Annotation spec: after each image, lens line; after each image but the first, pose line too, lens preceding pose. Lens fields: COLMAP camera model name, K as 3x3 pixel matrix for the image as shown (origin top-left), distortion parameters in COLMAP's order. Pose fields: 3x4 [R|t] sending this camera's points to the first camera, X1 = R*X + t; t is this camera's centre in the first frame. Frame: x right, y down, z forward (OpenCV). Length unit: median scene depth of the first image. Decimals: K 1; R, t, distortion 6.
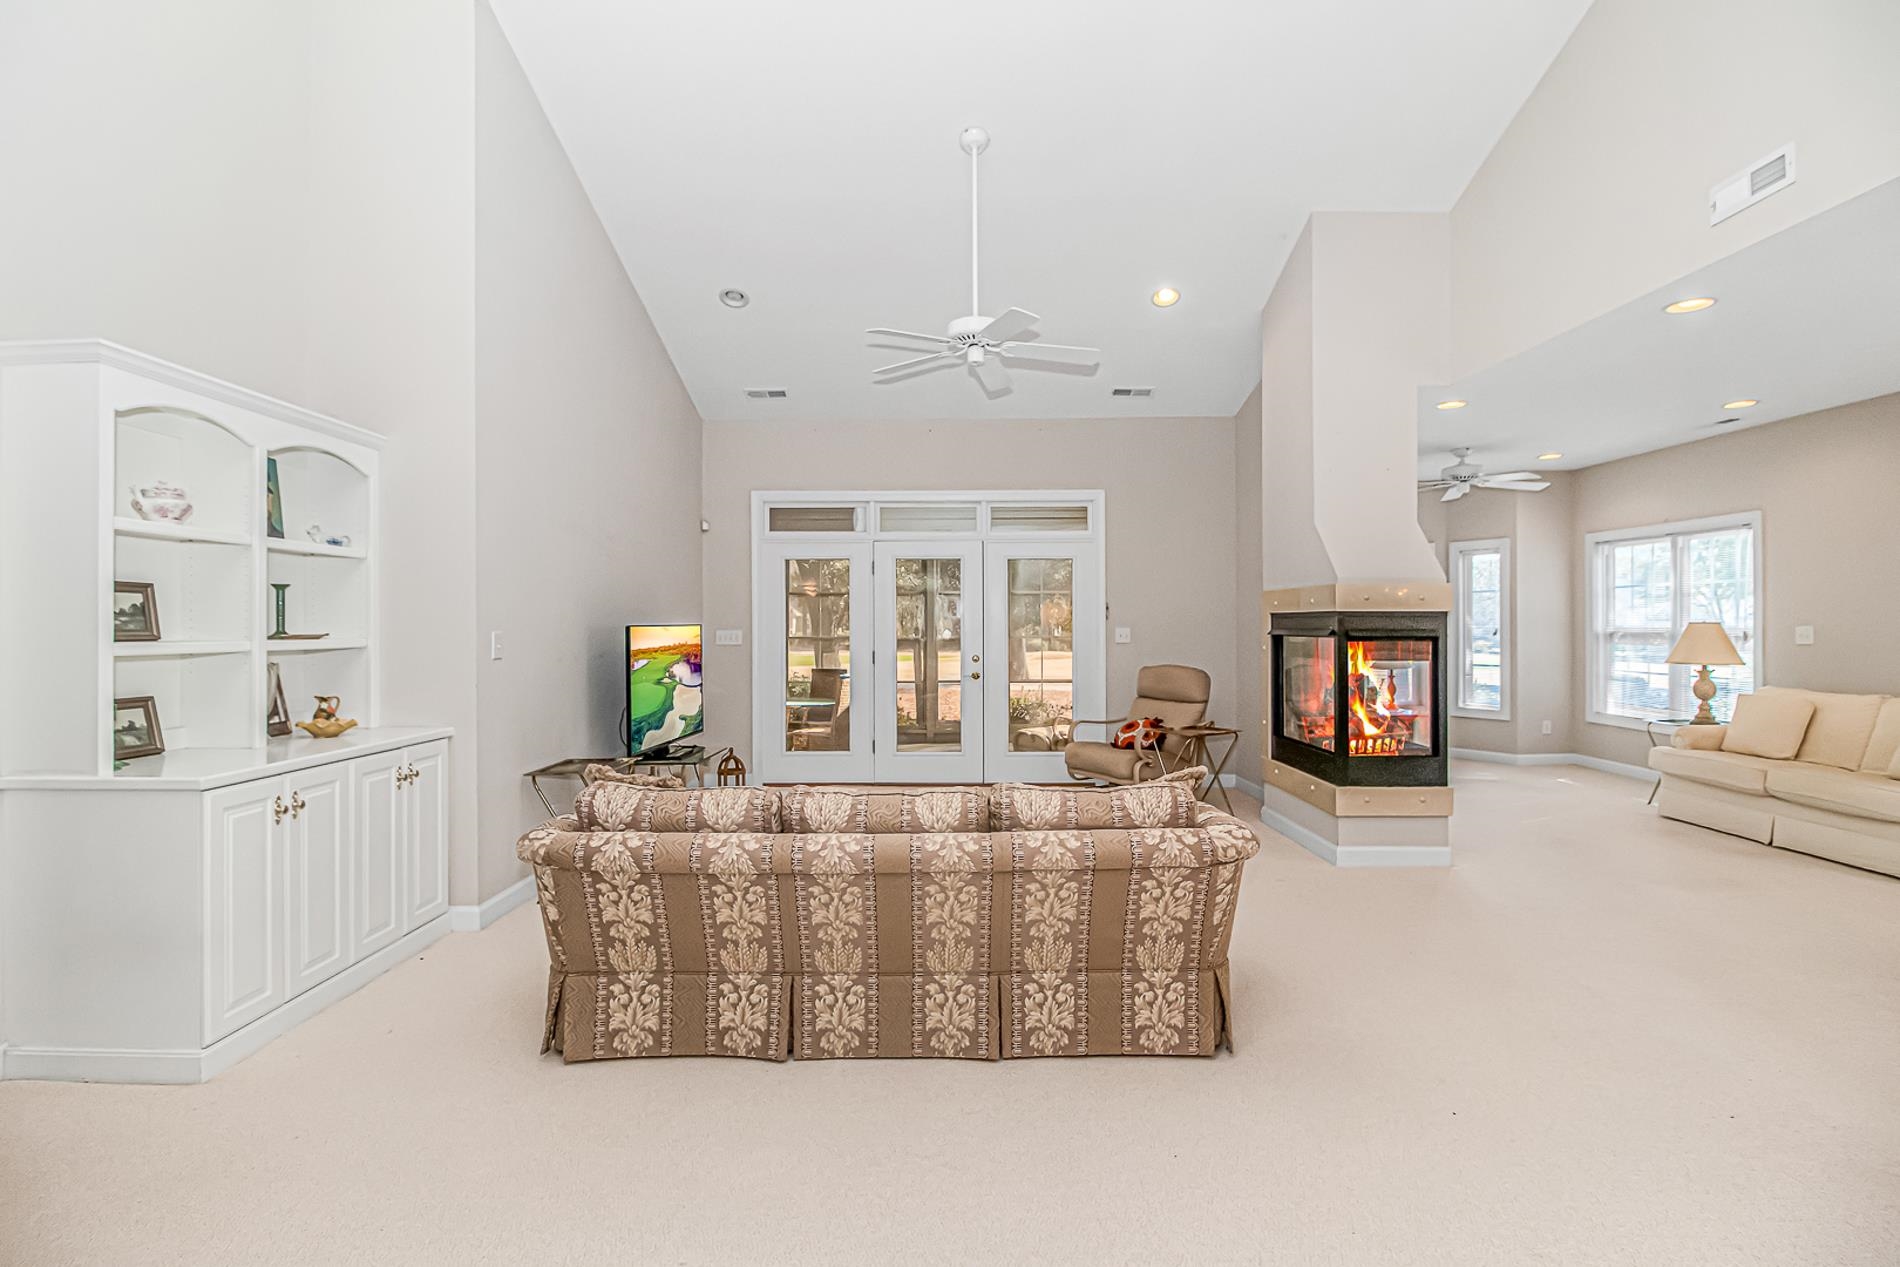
lens RADIAL K [[888.3, 0, 954.6], [0, 888.3, 620.6], [0, 0, 1]] dist [-0.003205, -0.001206]
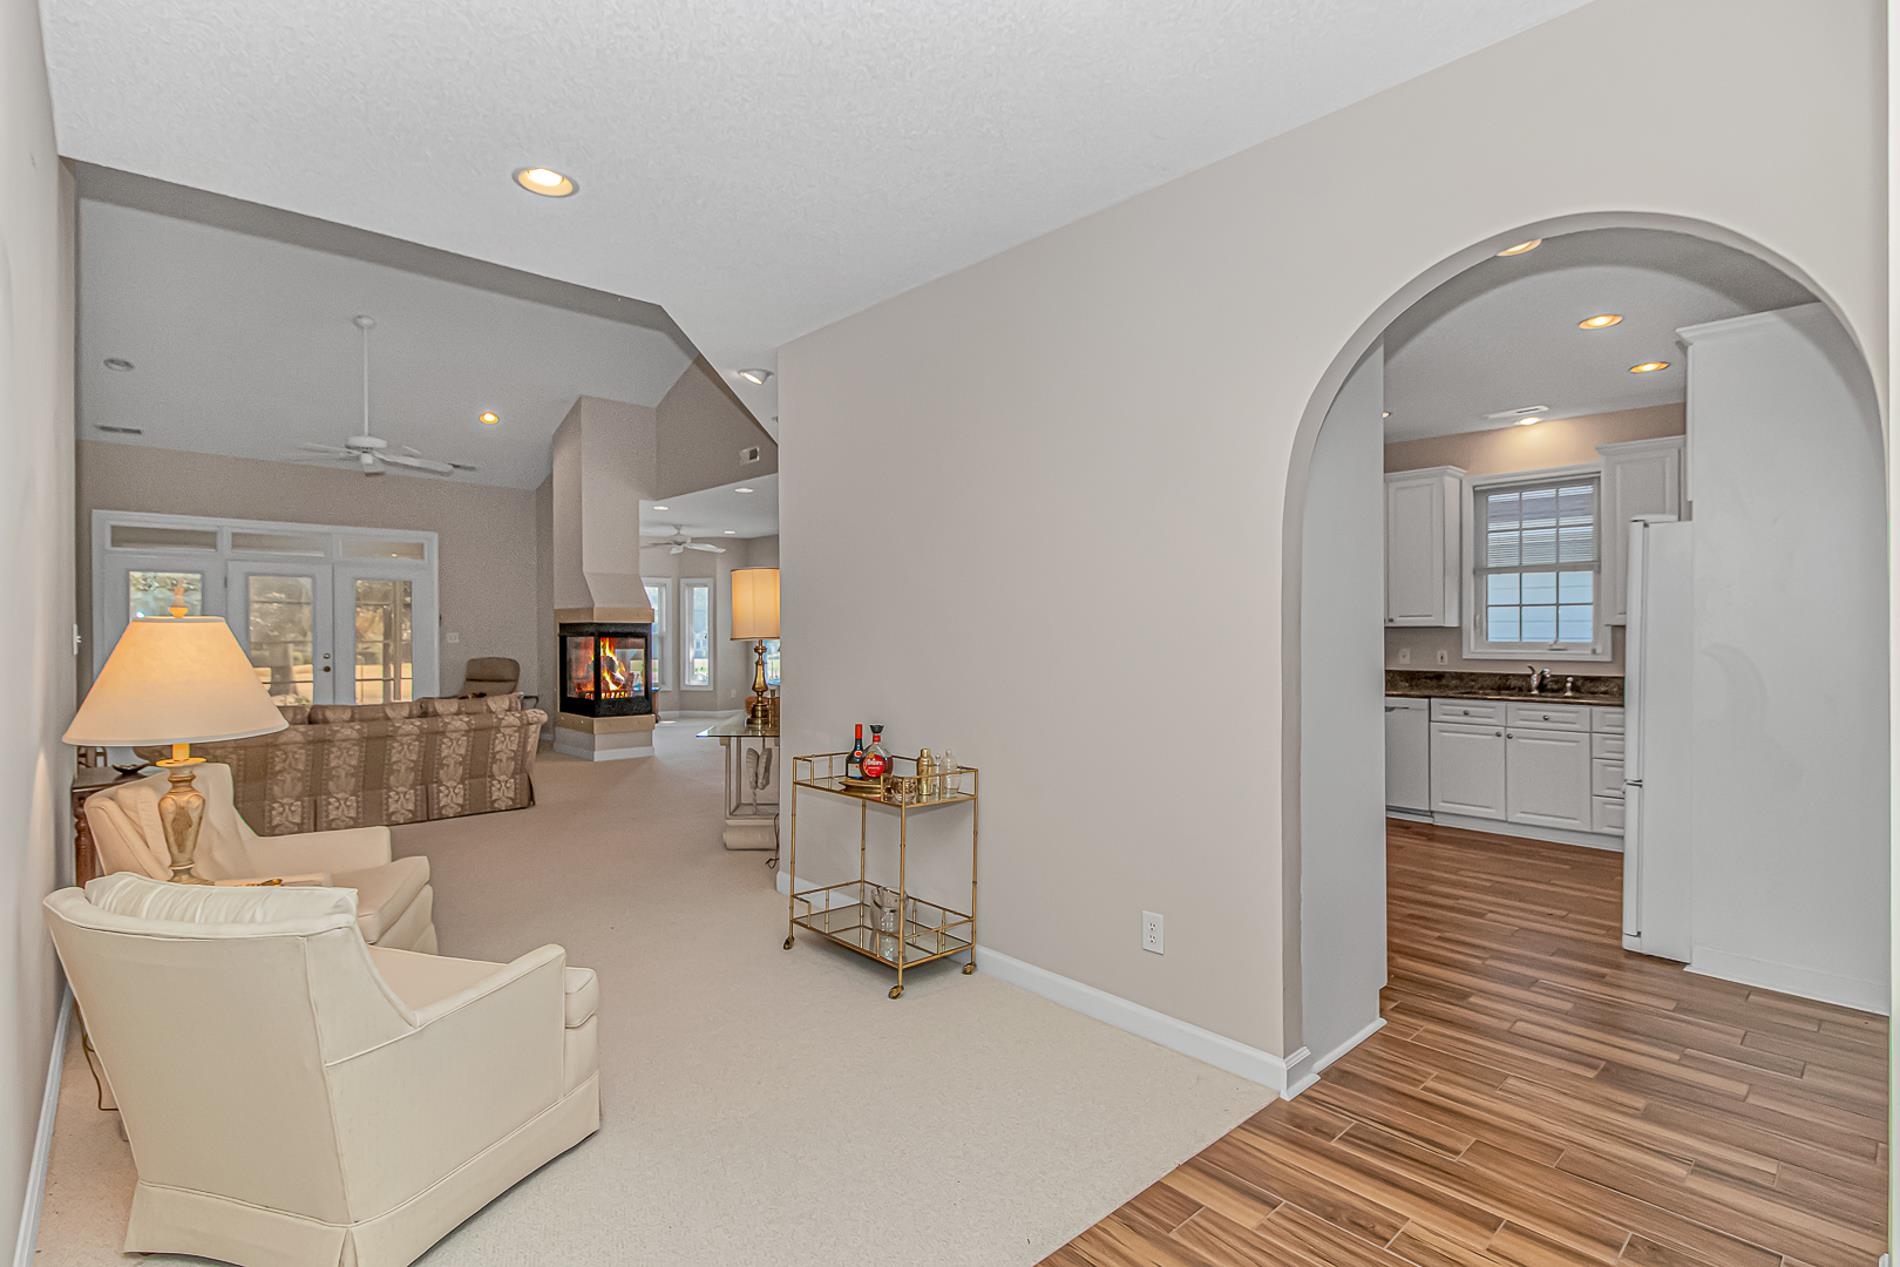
lens RADIAL K [[888.3, 0, 935.3], [0, 888.3, 635.1], [0, 0, 1]] dist [-0.003205, -0.001206]
pose [[0.744389, -0.000977, 0.667745, -0.250390], [-0.002863, 0.999985, 0.004654, 0.005527], [-0.667740, -0.005376, 0.744375, -0.778173]]
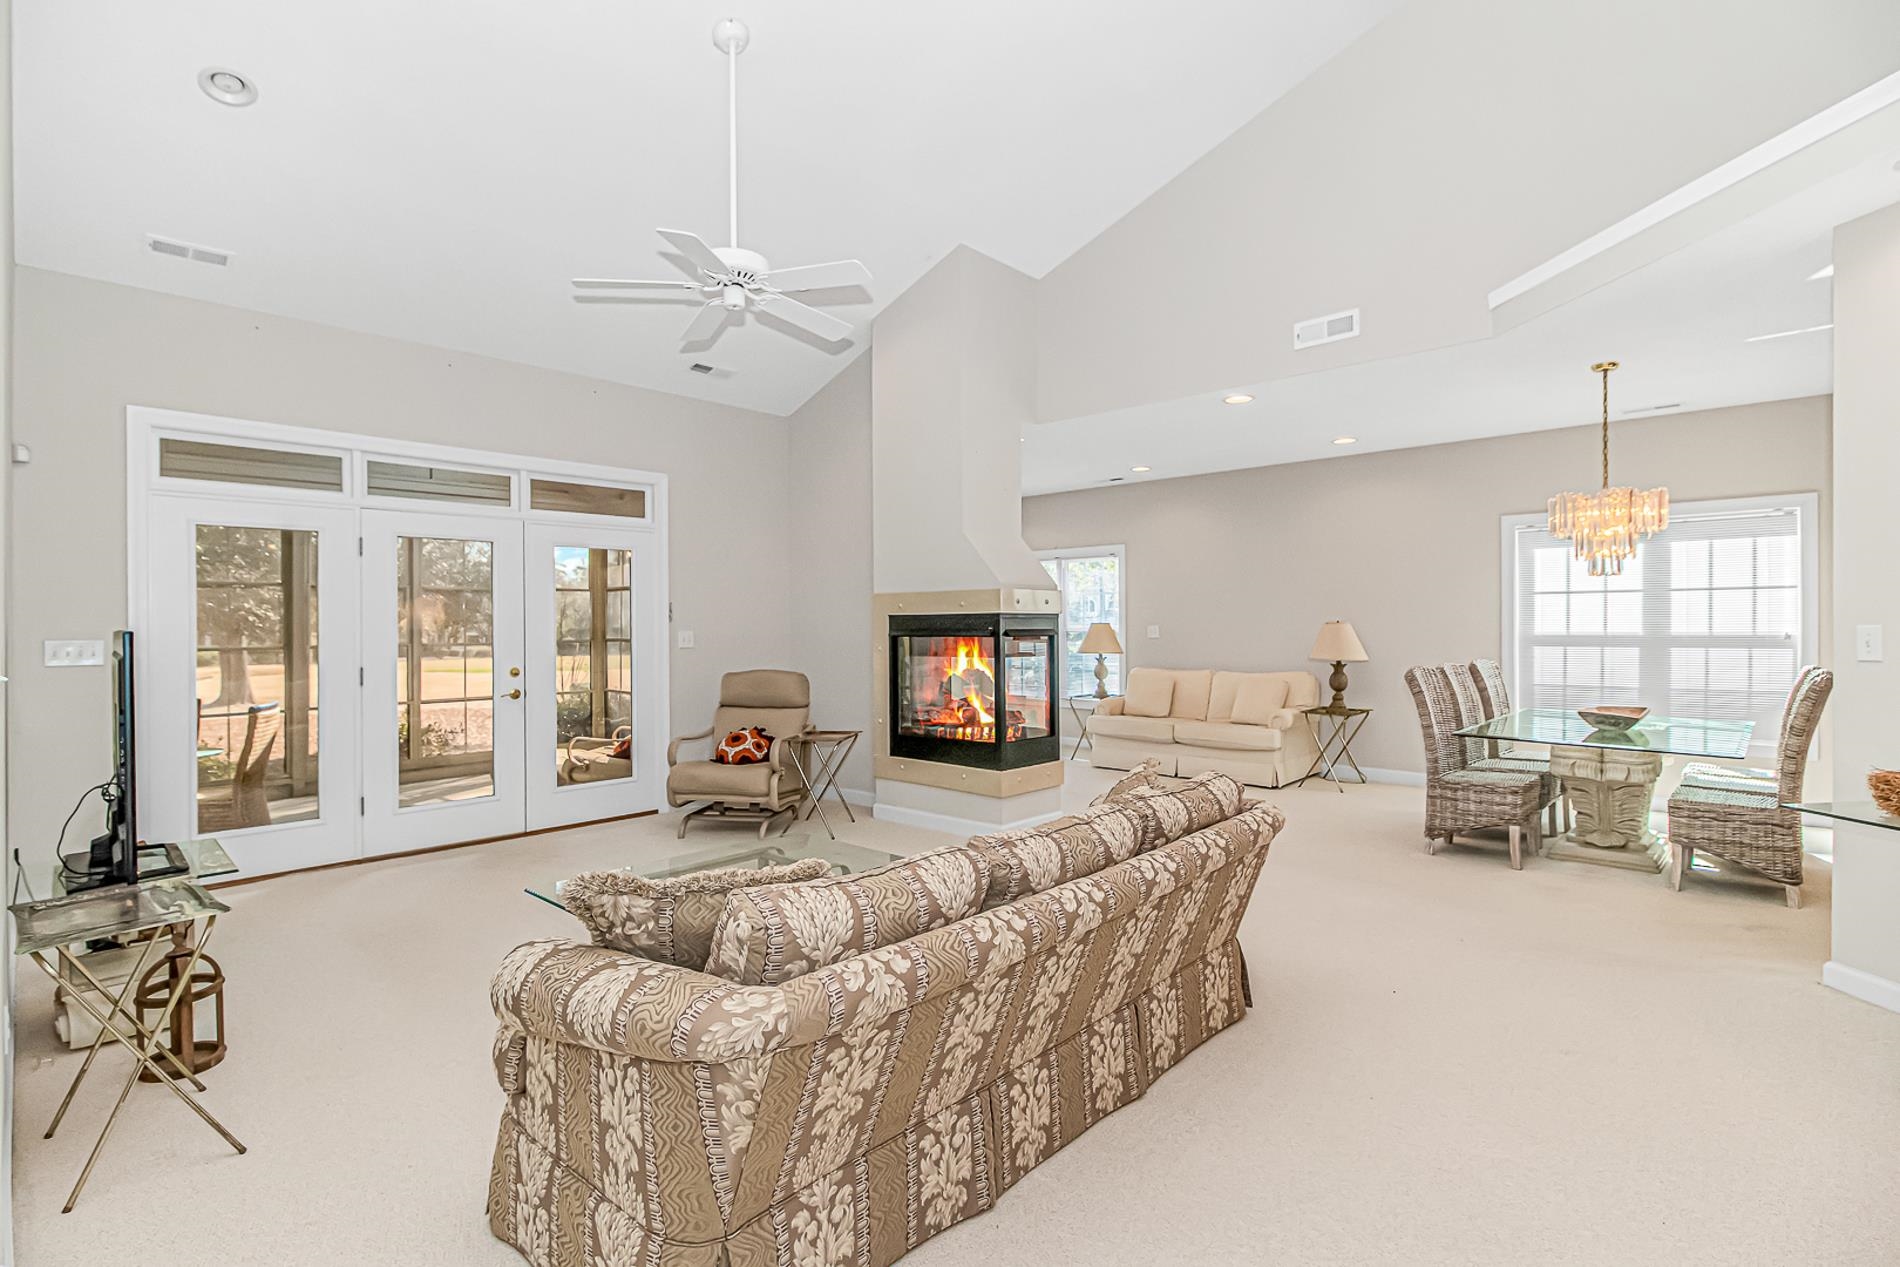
lens RADIAL K [[888.3, 0, 954.7], [0, 888.3, 628.7], [0, 0, 1]] dist [-0.003205, -0.001206]
pose [[0.689677, -0.005730, 0.724094, -0.383443], [0.002695, 0.999982, 0.005346, 0.002581], [-0.724112, -0.001736, 0.689680, 0.257972]]
